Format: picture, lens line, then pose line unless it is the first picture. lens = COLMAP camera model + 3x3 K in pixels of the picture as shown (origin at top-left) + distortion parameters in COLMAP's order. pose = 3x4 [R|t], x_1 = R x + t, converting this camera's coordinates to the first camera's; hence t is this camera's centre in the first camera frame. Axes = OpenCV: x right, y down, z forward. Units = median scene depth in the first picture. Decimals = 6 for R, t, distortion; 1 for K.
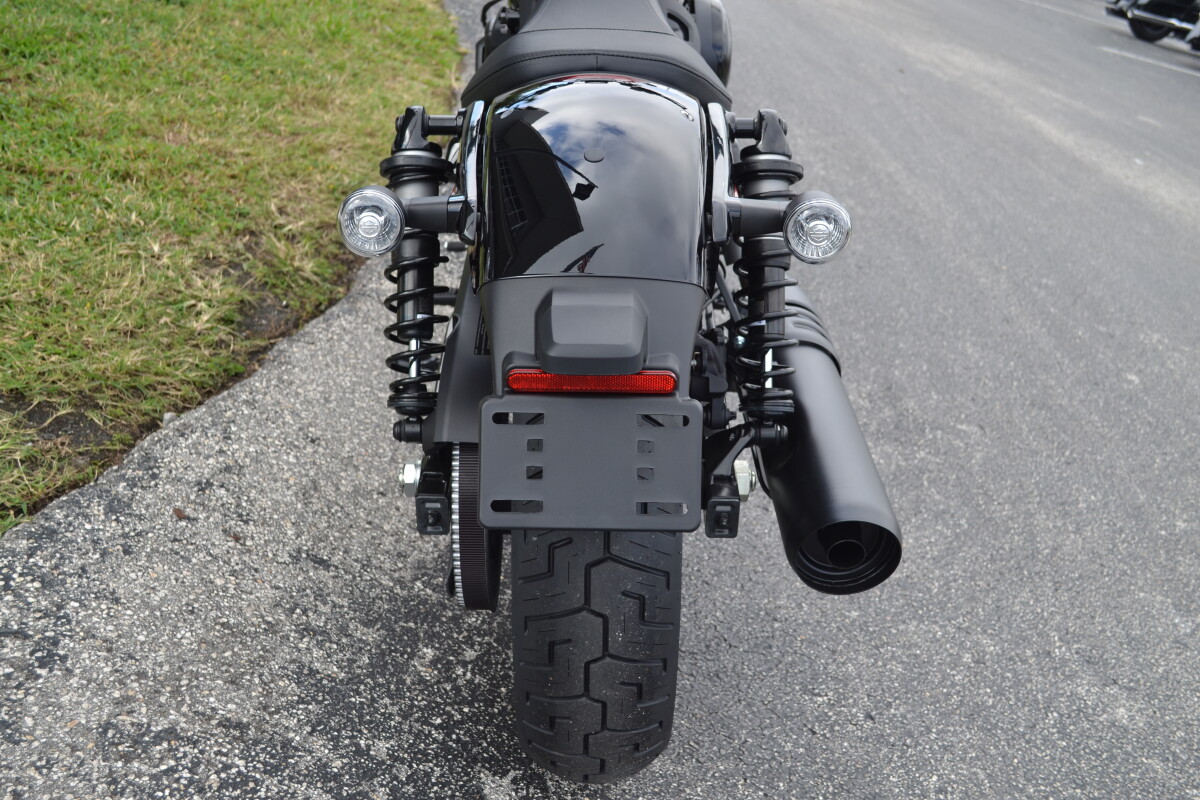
lens RADIAL K [[1438.7, 0, 572.8], [0, 1438.7, 398.5], [0, 0, 1]] dist [-0.036855, -0.003910]
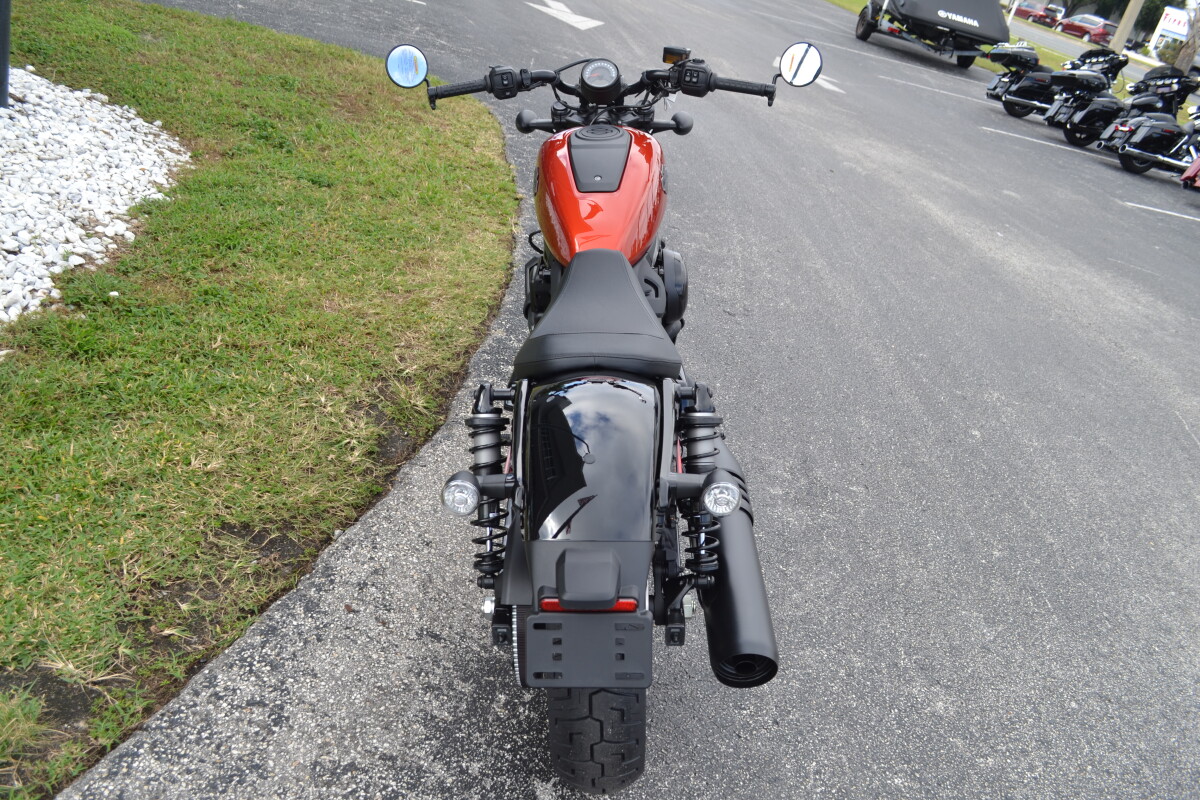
lens RADIAL K [[1051.4, 0, 573.5], [0, 1051.4, 397.4], [0, 0, 1]] dist [-0.073905, 0.014927]
pose [[0.999204, -0.019413, -0.034852, 0.026329], [0.020707, 0.999095, 0.037149, -0.186157], [0.034100, -0.037841, 0.998702, -0.160570]]
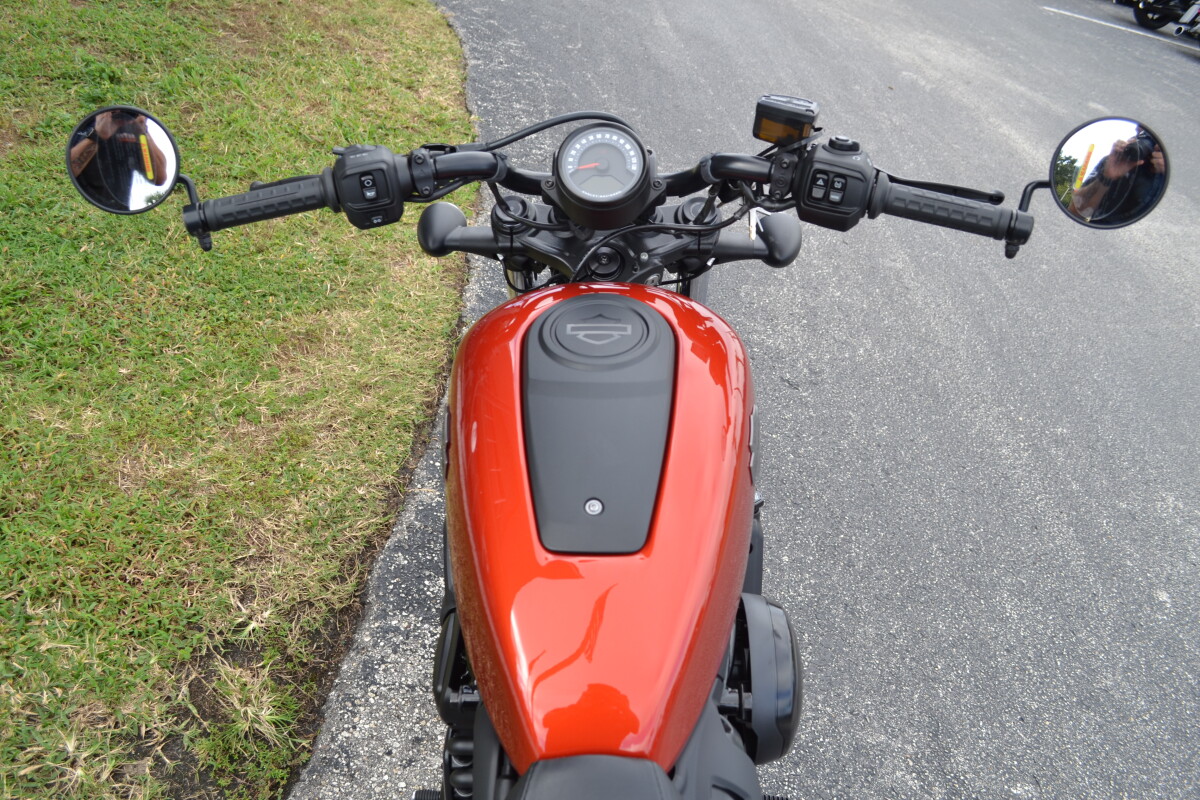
lens RADIAL K [[1051.4, 0, 573.5], [0, 1051.4, 397.4], [0, 0, 1]] dist [-0.073905, 0.014927]
pose [[0.999420, -0.012199, -0.031792, 0.023605], [0.017552, 0.984598, 0.173950, -0.516829], [0.029181, -0.174407, 0.984241, 0.602724]]
